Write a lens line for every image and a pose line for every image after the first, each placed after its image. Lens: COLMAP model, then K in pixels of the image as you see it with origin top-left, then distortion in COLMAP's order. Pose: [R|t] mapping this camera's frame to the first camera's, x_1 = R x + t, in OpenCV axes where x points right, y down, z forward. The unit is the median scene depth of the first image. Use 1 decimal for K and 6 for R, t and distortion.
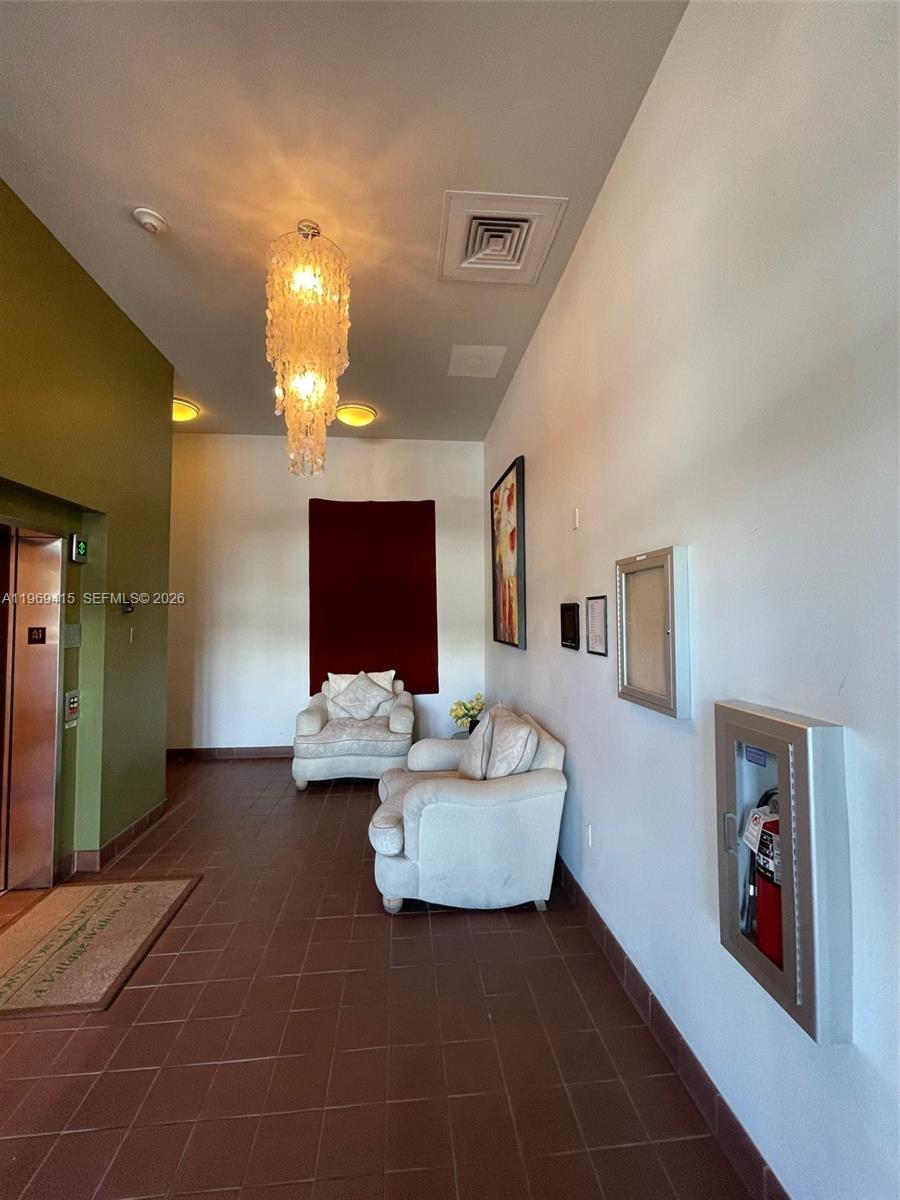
lens RADIAL K [[479.0, 0, 444.8], [0, 479.0, 601.8], [0, 0, 1]] dist [-0.011160, 0.006927]
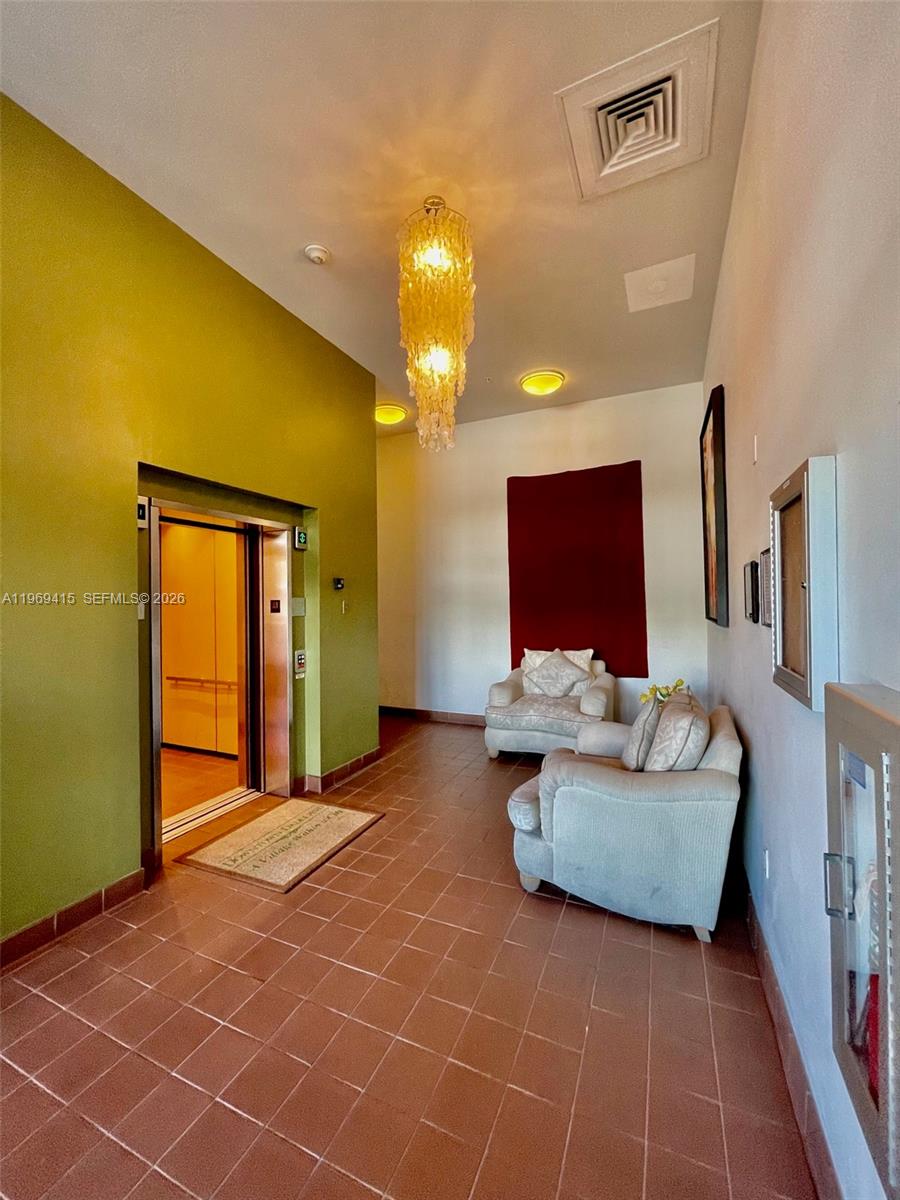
lens RADIAL K [[479.0, 0, 444.8], [0, 479.0, 601.8], [0, 0, 1]] dist [-0.011160, 0.006927]
pose [[0.869477, -0.006133, -0.493935, 0.193723], [0.023384, 0.999313, 0.028755, 0.029793], [0.493420, -0.036552, 0.869023, 0.081762]]
